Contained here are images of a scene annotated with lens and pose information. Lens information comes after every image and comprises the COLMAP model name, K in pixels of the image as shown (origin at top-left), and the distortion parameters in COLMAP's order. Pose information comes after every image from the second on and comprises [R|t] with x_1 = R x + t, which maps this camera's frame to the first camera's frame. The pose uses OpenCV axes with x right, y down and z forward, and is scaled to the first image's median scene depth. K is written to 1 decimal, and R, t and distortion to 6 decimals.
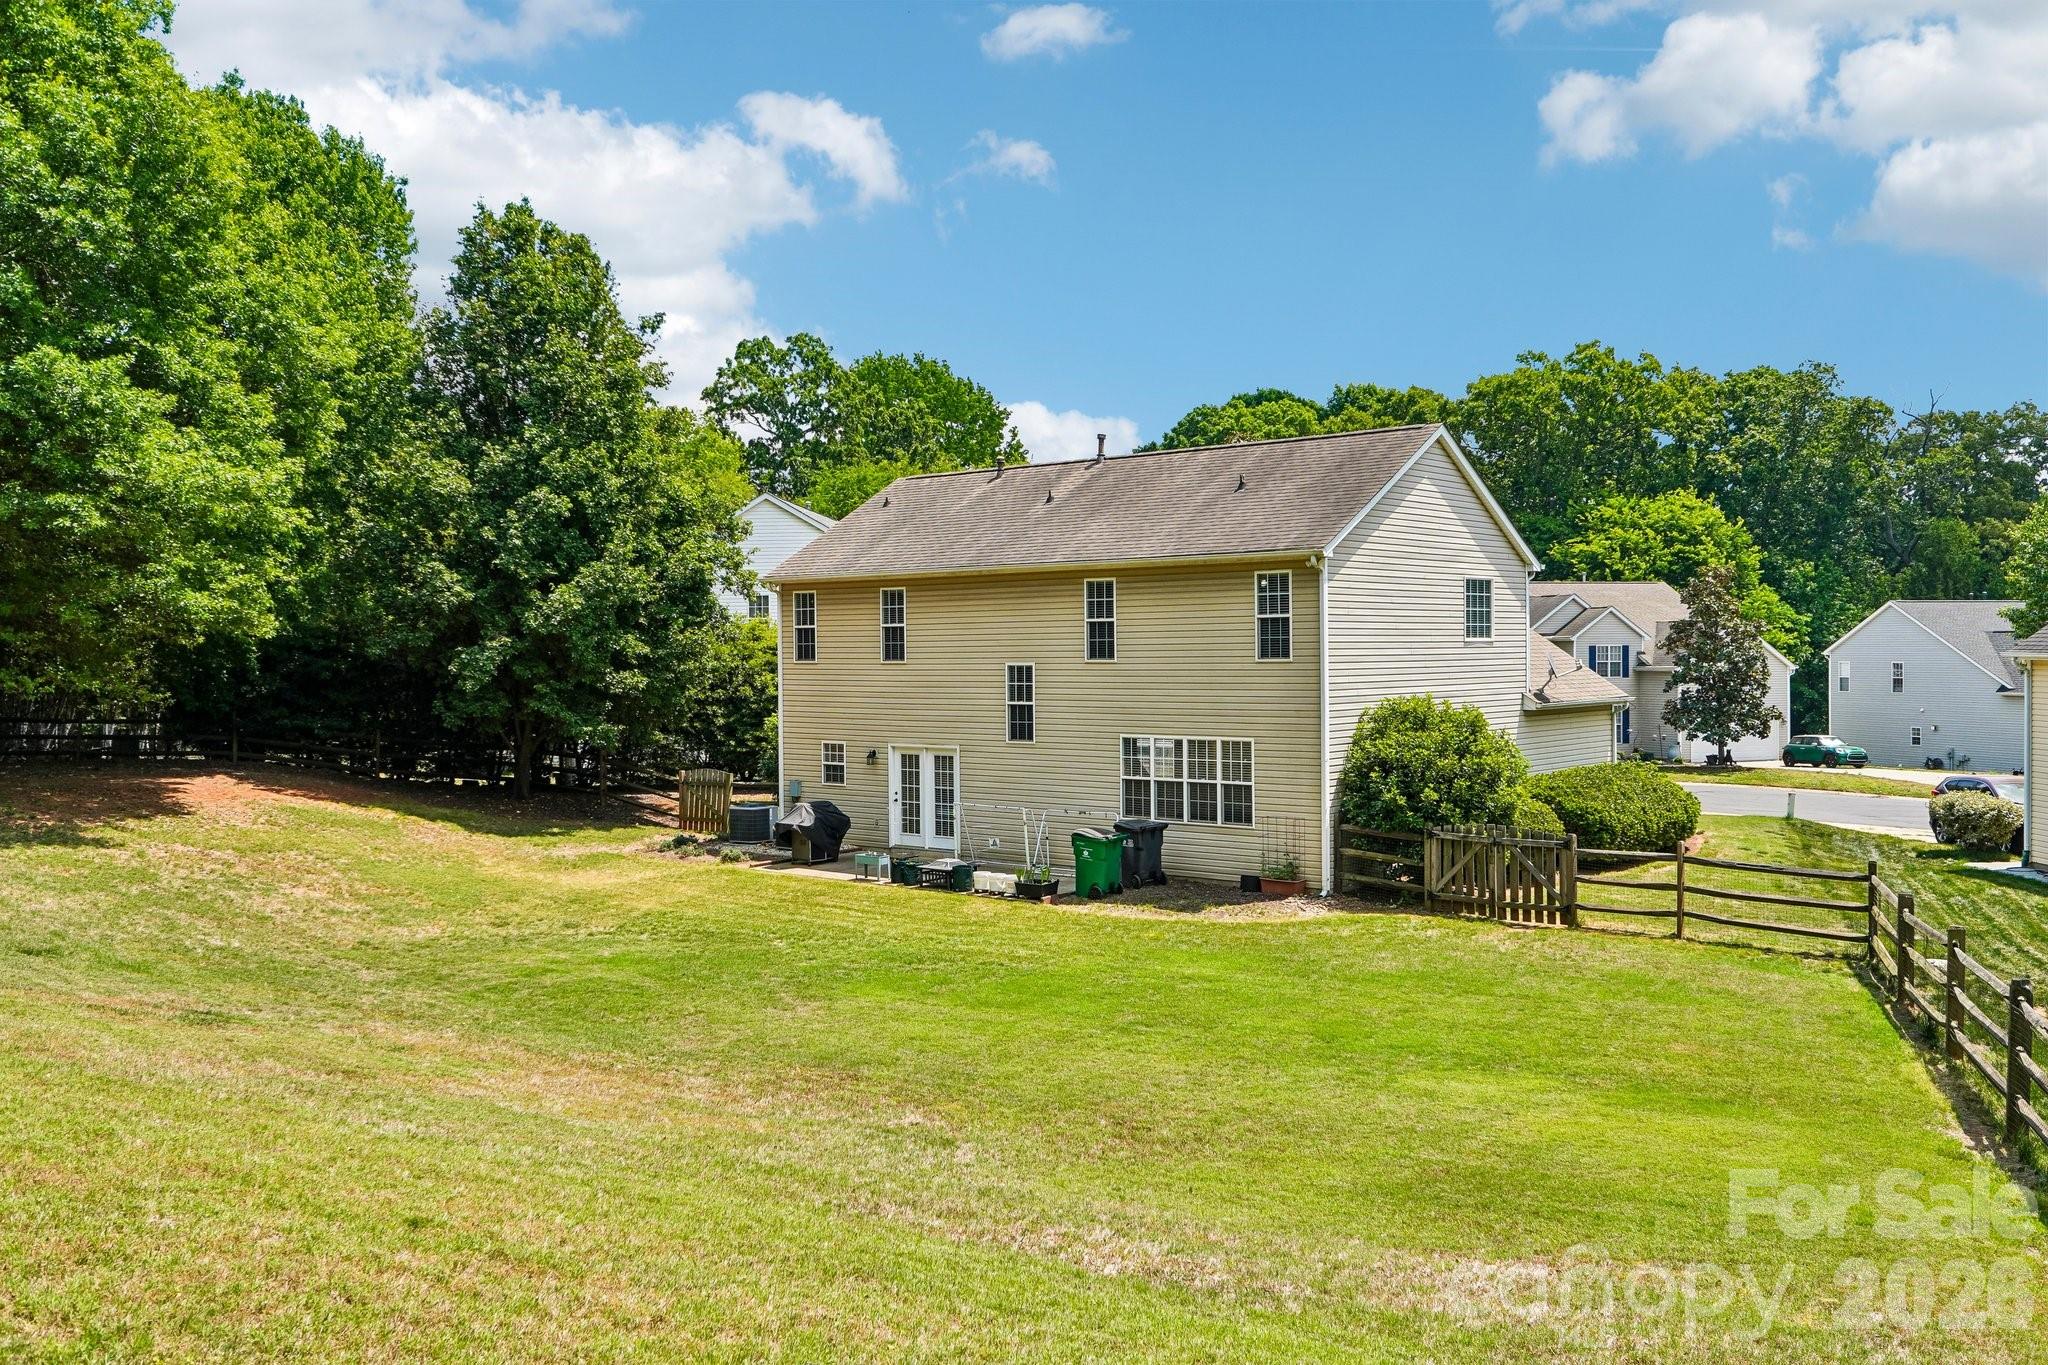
lens RADIAL K [[1651.5, 0, 1030.3], [0, 1651.5, 680.5], [0, 0, 1]] dist [0.016337, 0.000000]
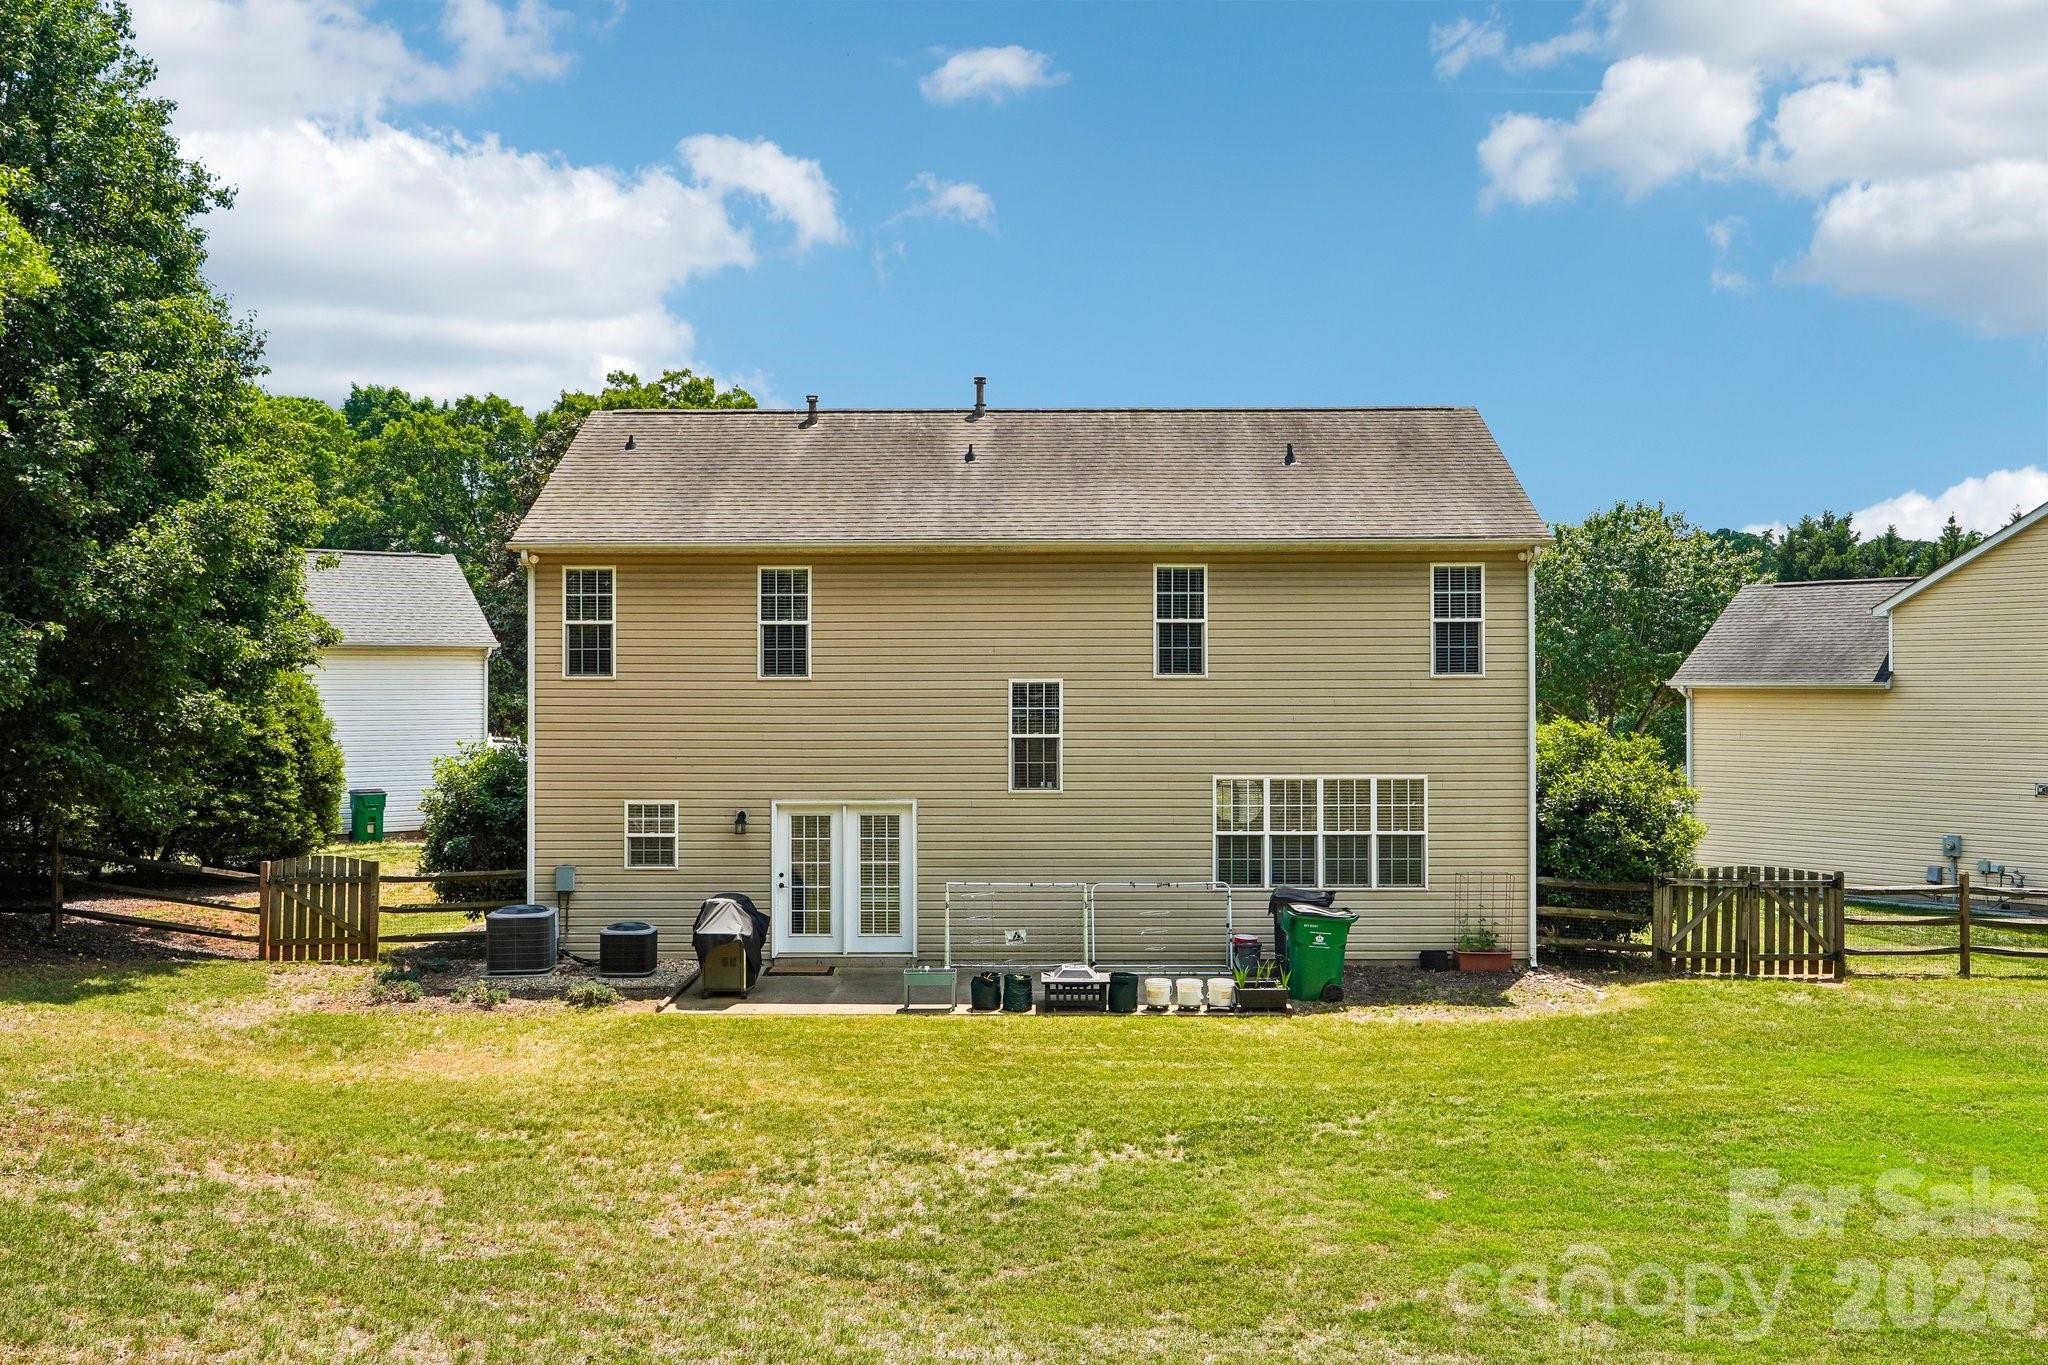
lens RADIAL K [[1790.6, 0, 1031.6], [0, 1790.6, 681.0], [0, 0, 1]] dist [0.013074, -0.007308]
pose [[0.783533, 0.001875, 0.621348, -0.488849], [0.005560, 0.999934, -0.010030, -0.002149], [-0.621326, 0.011314, 0.783471, 0.402860]]
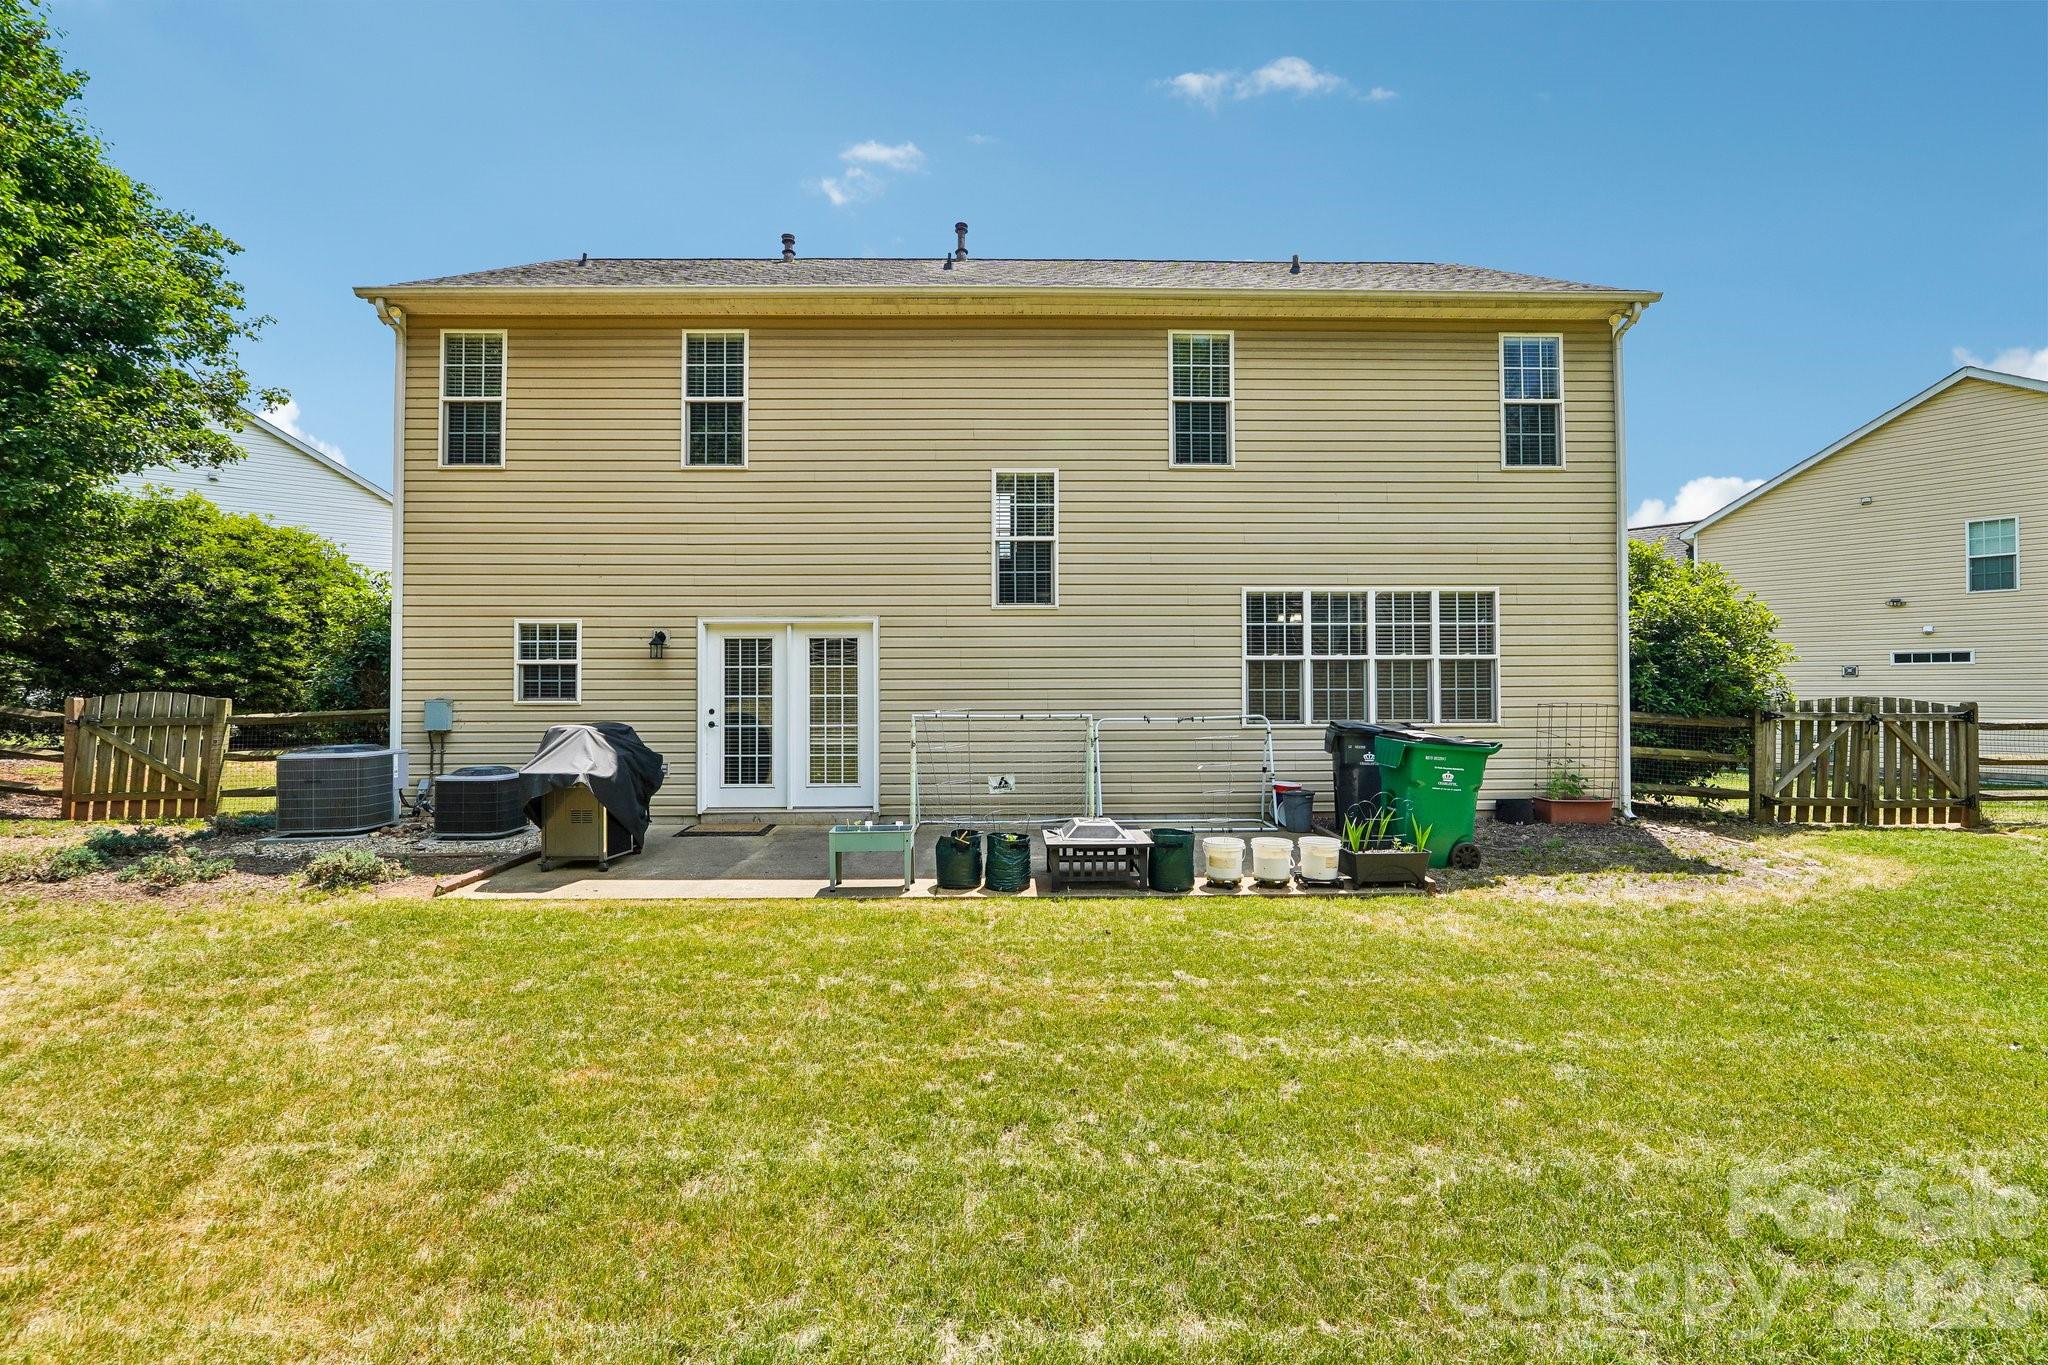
lens RADIAL K [[850.3, 0, 1035.9], [0, 850.3, 682.9], [0, 0, 1]] dist [-0.007891, 0.001386]
pose [[0.754542, 0.008575, 0.656196, -0.199252], [0.005871, 0.999786, -0.019815, 0.070495], [-0.656226, 0.018804, 0.754330, 0.781648]]
